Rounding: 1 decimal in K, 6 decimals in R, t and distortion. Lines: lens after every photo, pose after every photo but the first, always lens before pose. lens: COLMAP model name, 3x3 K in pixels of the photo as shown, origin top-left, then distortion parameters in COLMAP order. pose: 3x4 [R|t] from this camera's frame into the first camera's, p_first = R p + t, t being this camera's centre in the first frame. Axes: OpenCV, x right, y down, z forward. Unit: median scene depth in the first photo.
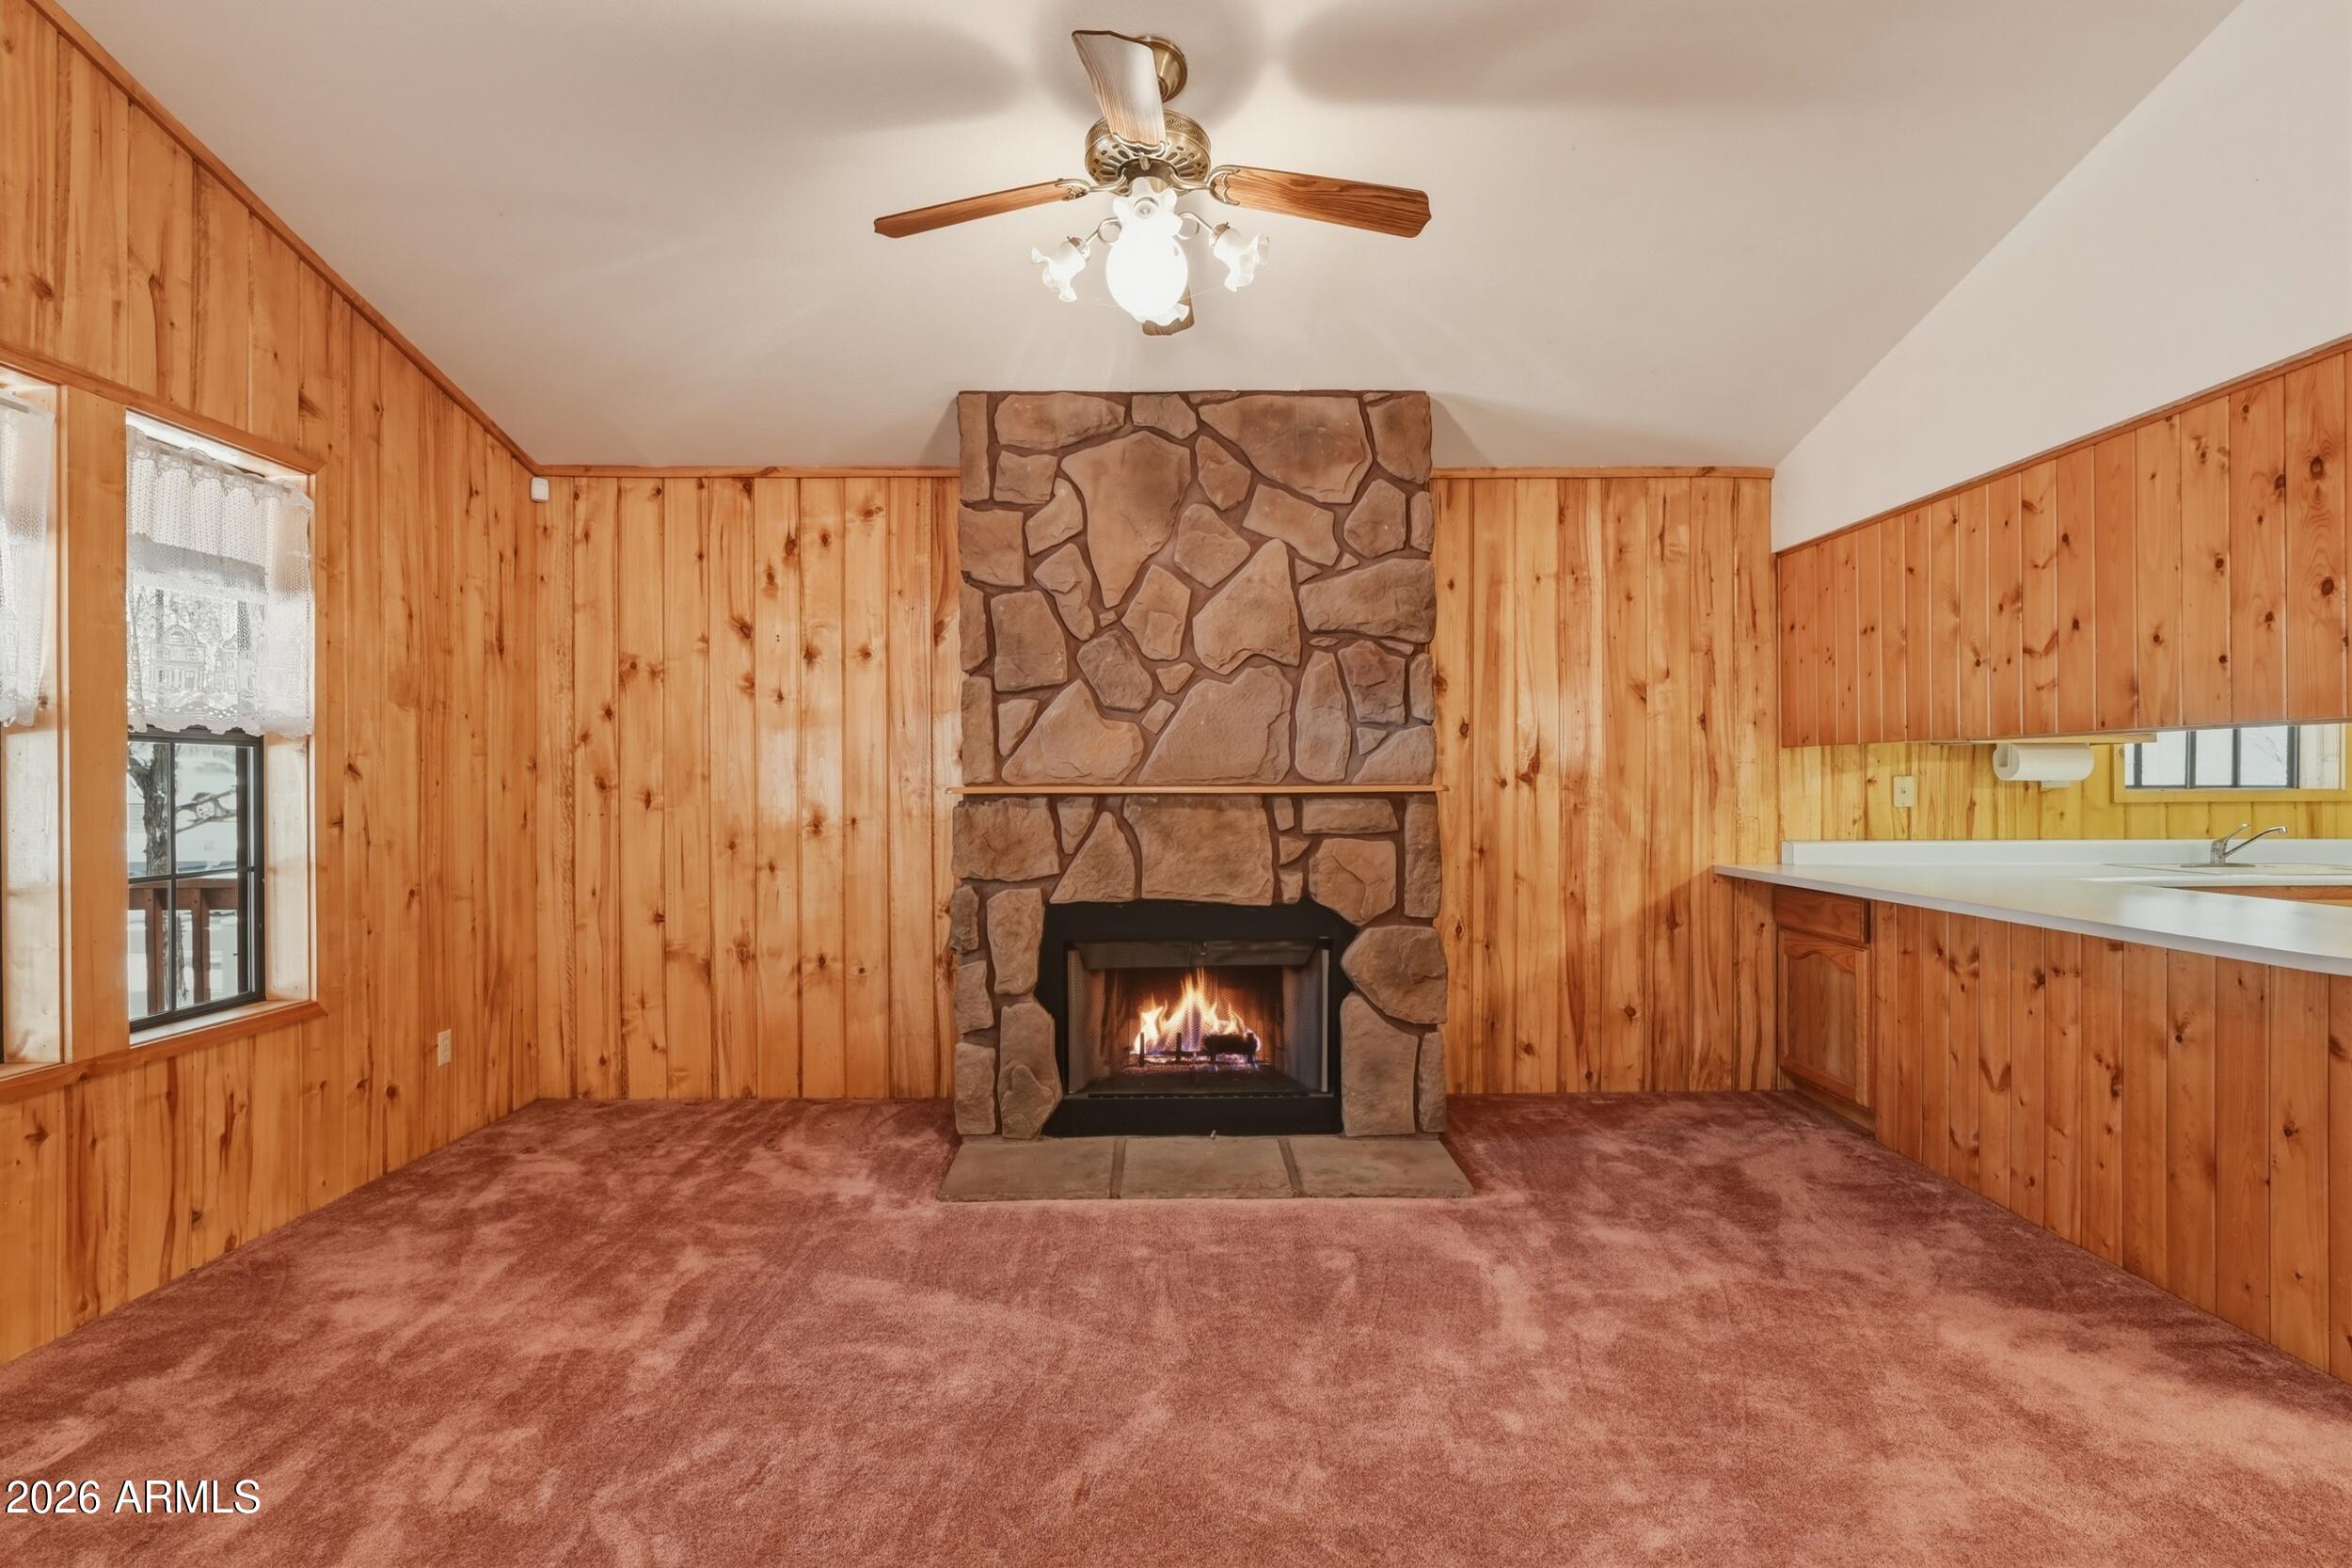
lens RADIAL K [[1131.0, 0, 1186.8], [0, 1131.0, 784.0], [0, 0, 1]] dist [-0.001847, -0.000268]
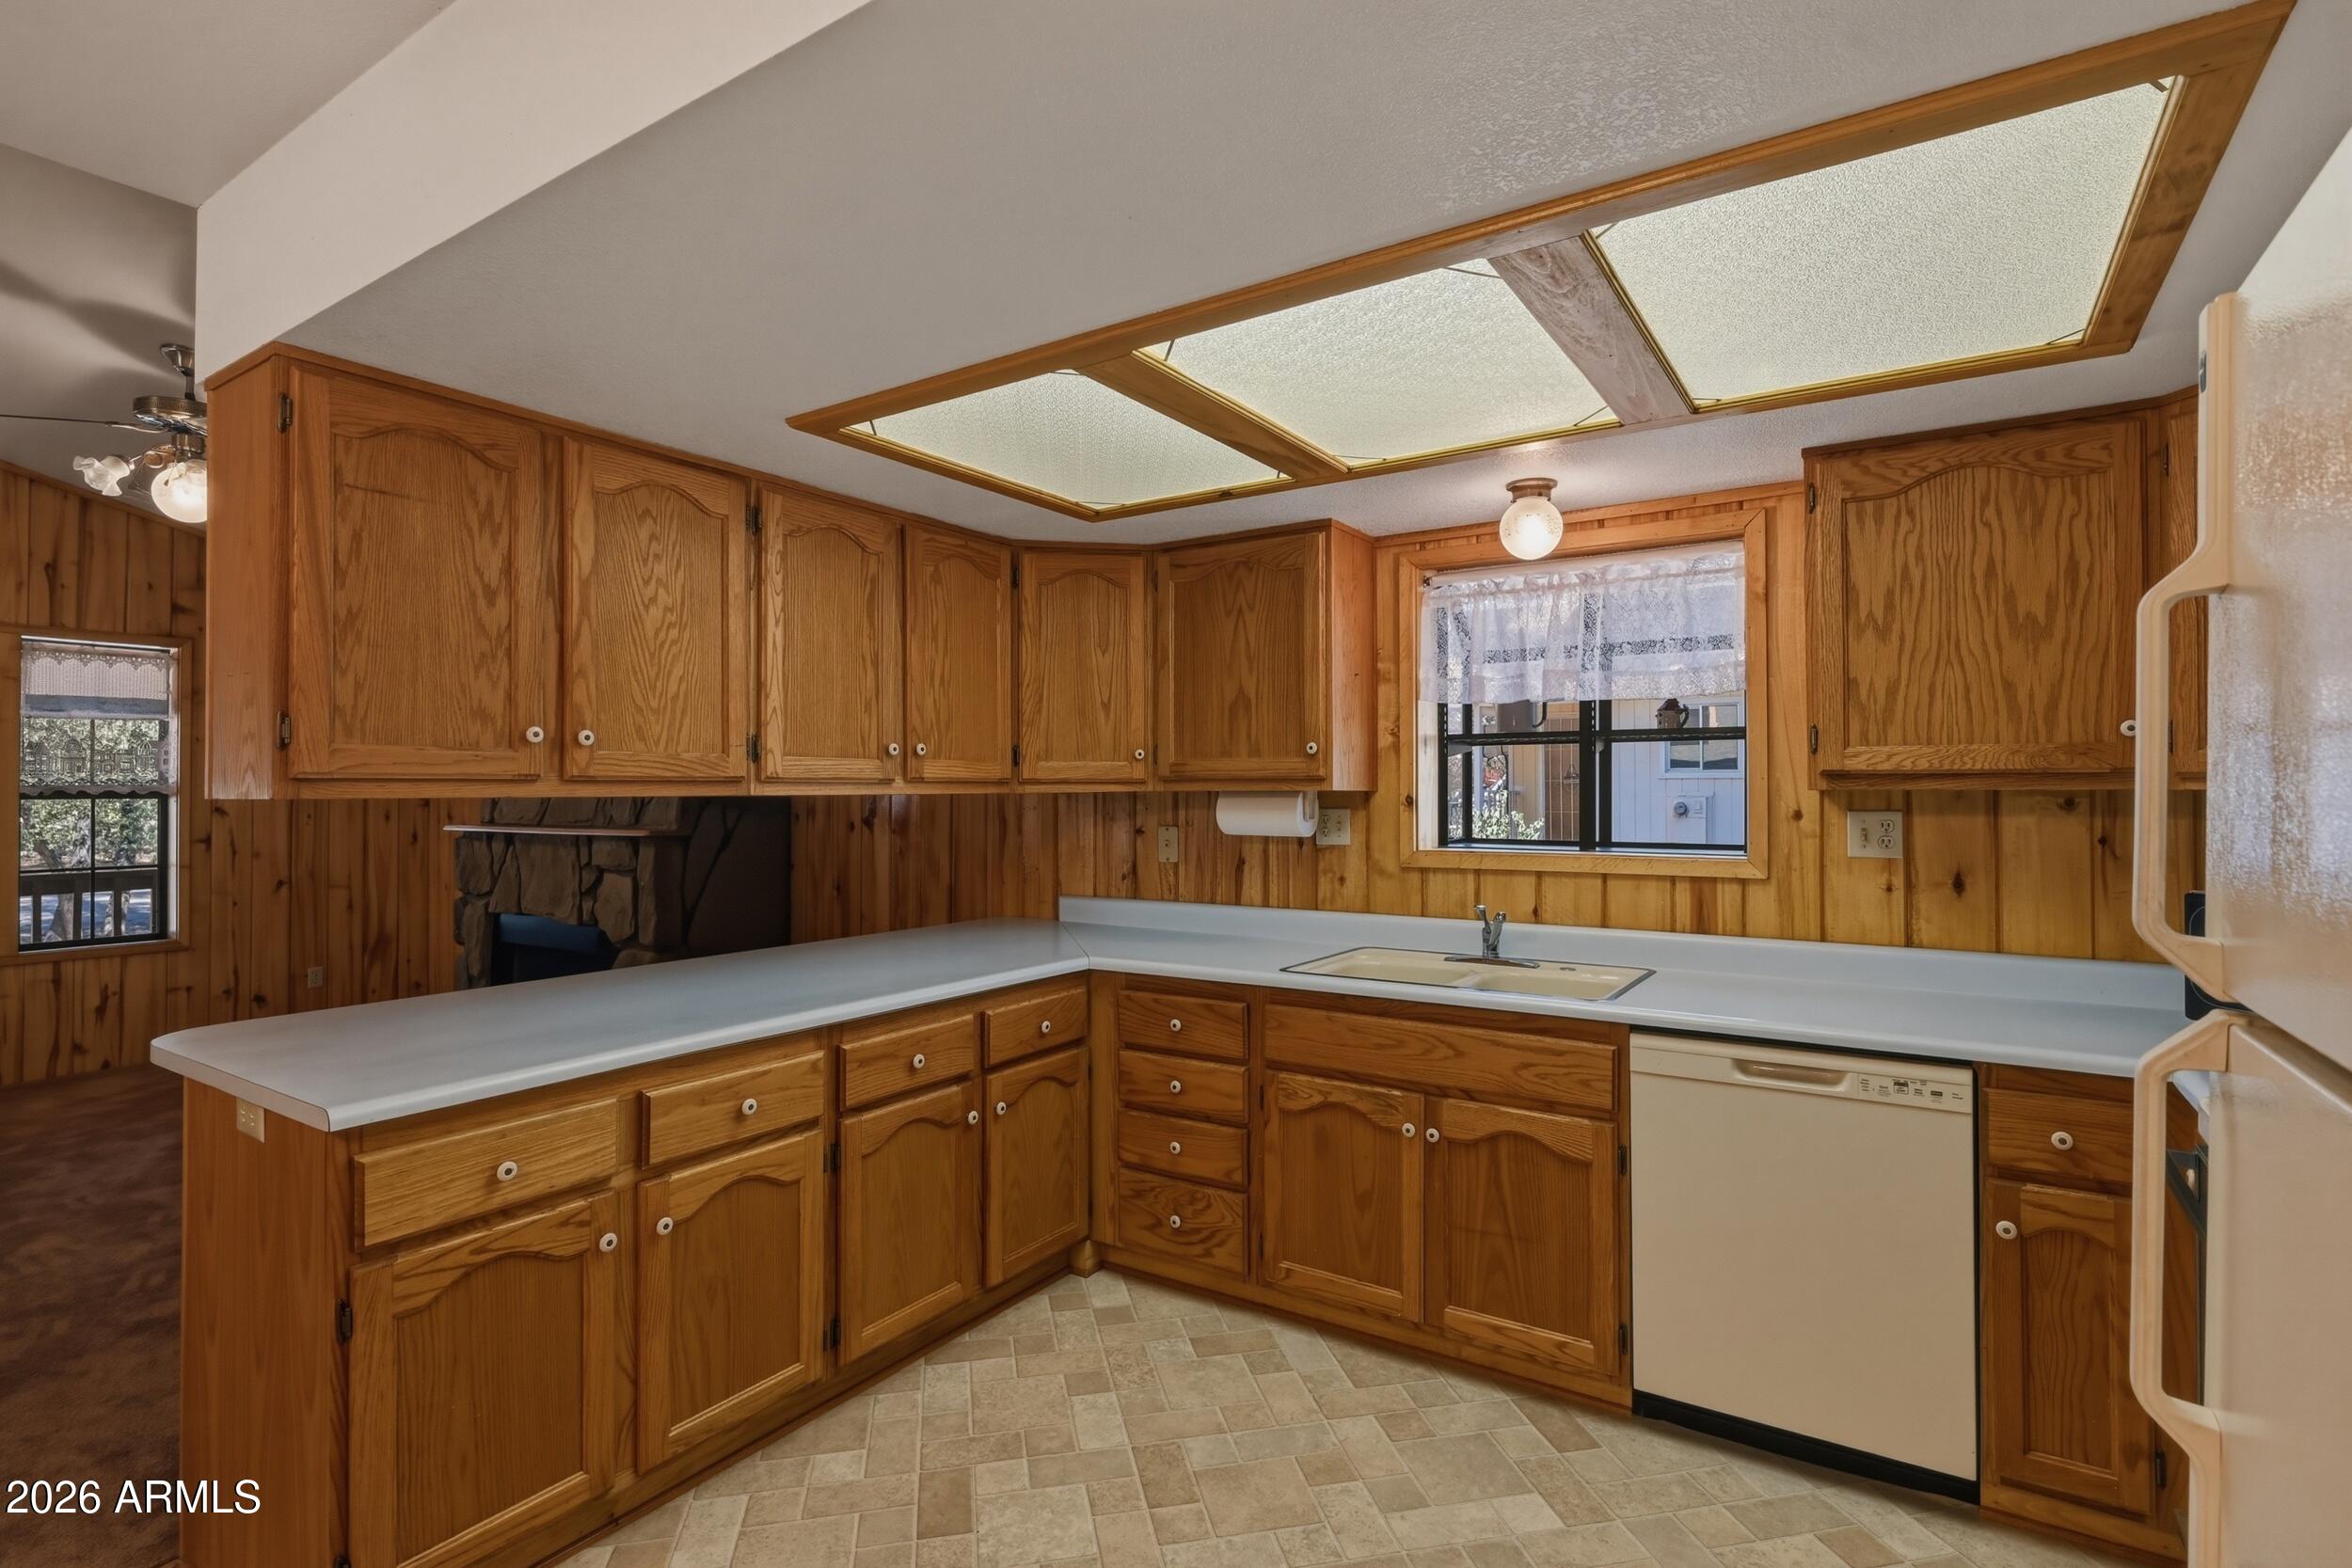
lens RADIAL K [[1131.0, 0, 1188.6], [0, 1131.0, 778.0], [0, 0, 1]] dist [-0.001847, -0.000268]
pose [[0.829783, -0.004880, -0.558065, 1.138862], [-0.000743, 0.999951, -0.009850, -0.035809], [0.558085, 0.008588, 0.829739, 0.298742]]
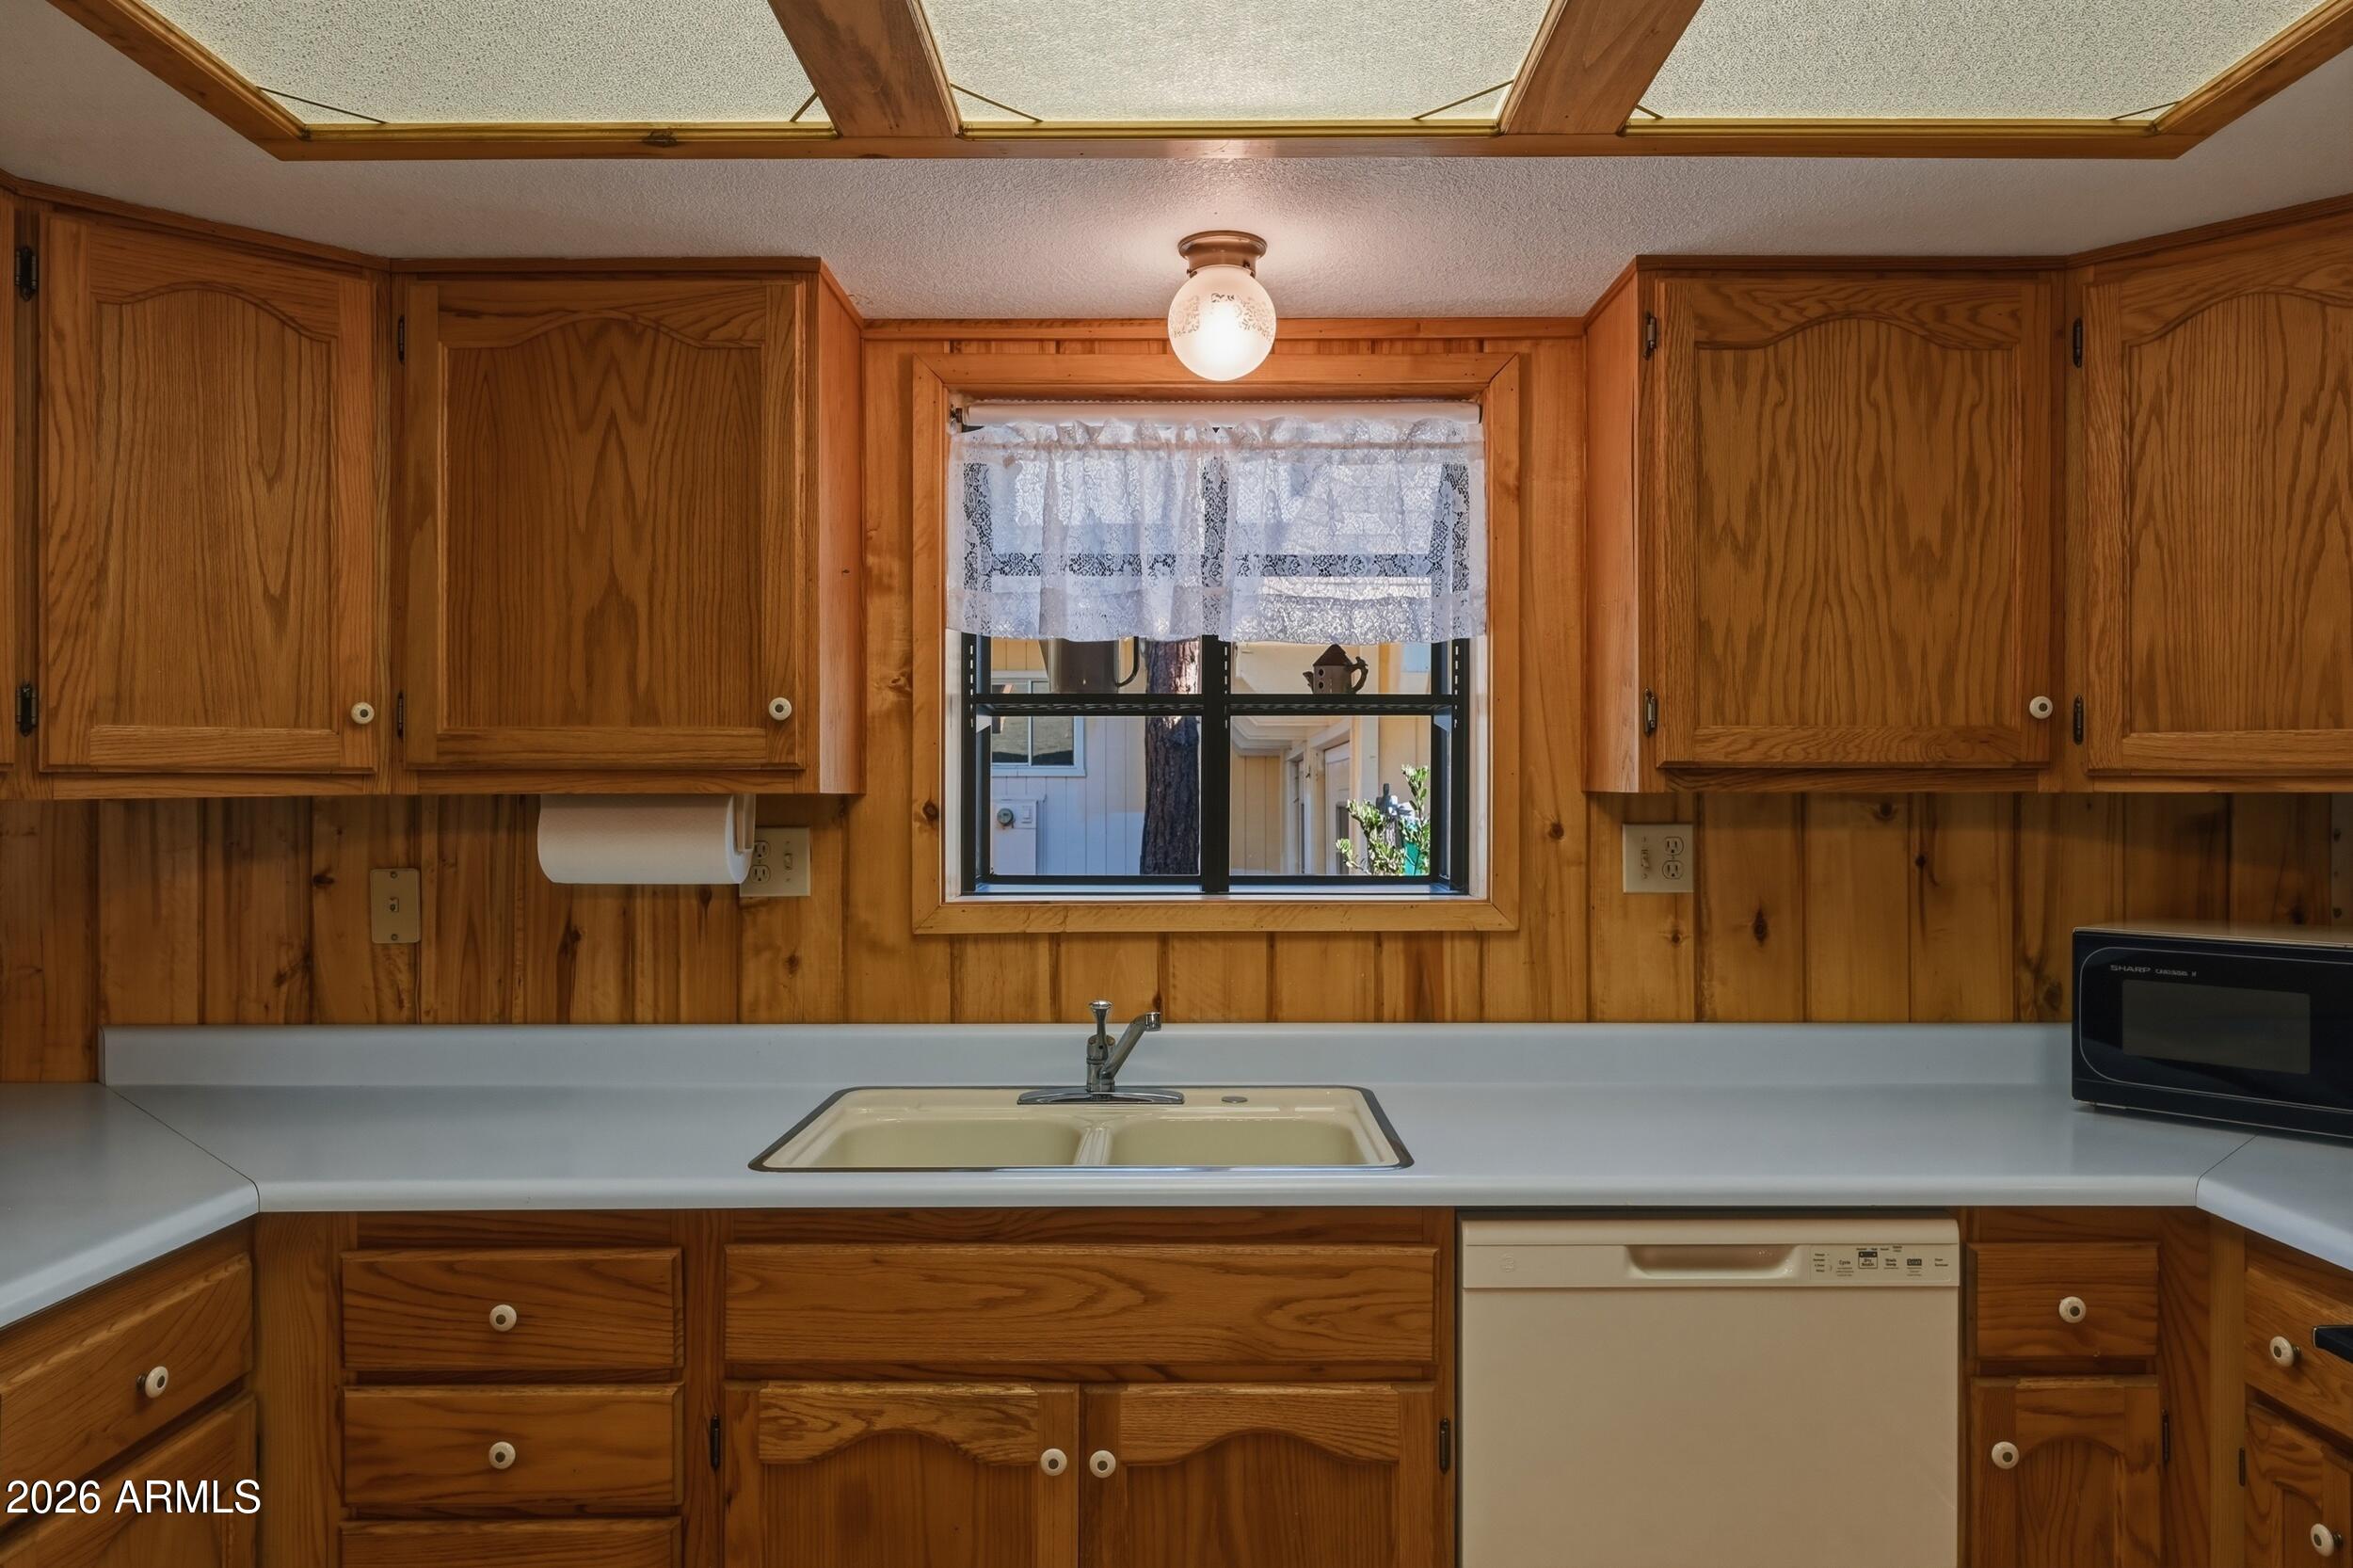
lens RADIAL K [[1552.9, 0, 1191.6], [0, 1552.9, 784.0], [0, 0, 1]] dist [-0.006089, 0.003378]
pose [[0.999889, 0.001191, -0.014830, 0.941455], [-0.001262, 0.999988, -0.004769, -0.035786], [0.014824, 0.004788, 0.999879, 0.446115]]
